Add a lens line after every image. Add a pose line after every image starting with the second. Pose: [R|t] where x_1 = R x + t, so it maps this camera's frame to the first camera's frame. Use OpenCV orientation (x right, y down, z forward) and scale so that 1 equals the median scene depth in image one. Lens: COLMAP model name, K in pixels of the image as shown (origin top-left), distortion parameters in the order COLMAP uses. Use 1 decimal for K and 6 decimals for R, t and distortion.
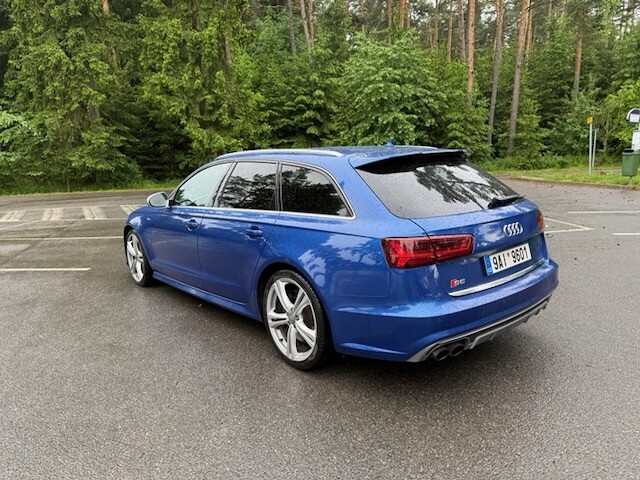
lens RADIAL K [[449.1, 0, 321.9], [0, 449.1, 239.0], [0, 0, 1]] dist [0.070995, -0.105356]
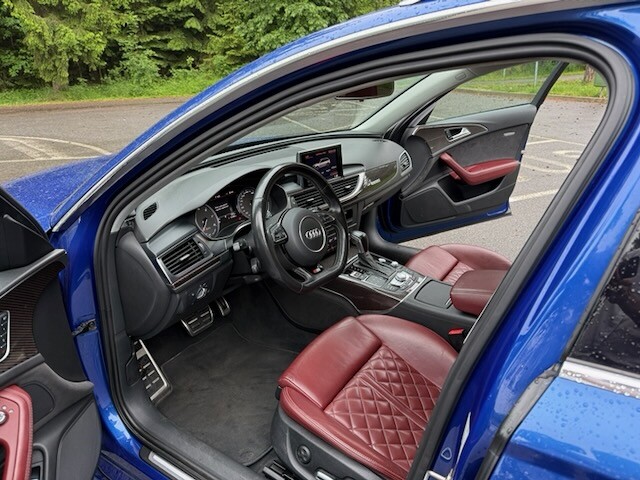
lens RADIAL K [[460.2, 0, 319.5], [0, 460.2, 243.7], [0, 0, 1]] dist [0.000215, -0.009241]
pose [[0.962480, -0.090063, 0.255971, -0.056970], [0.038796, 0.979295, 0.198687, -0.021447], [-0.268565, -0.181301, 0.946046, 0.139884]]
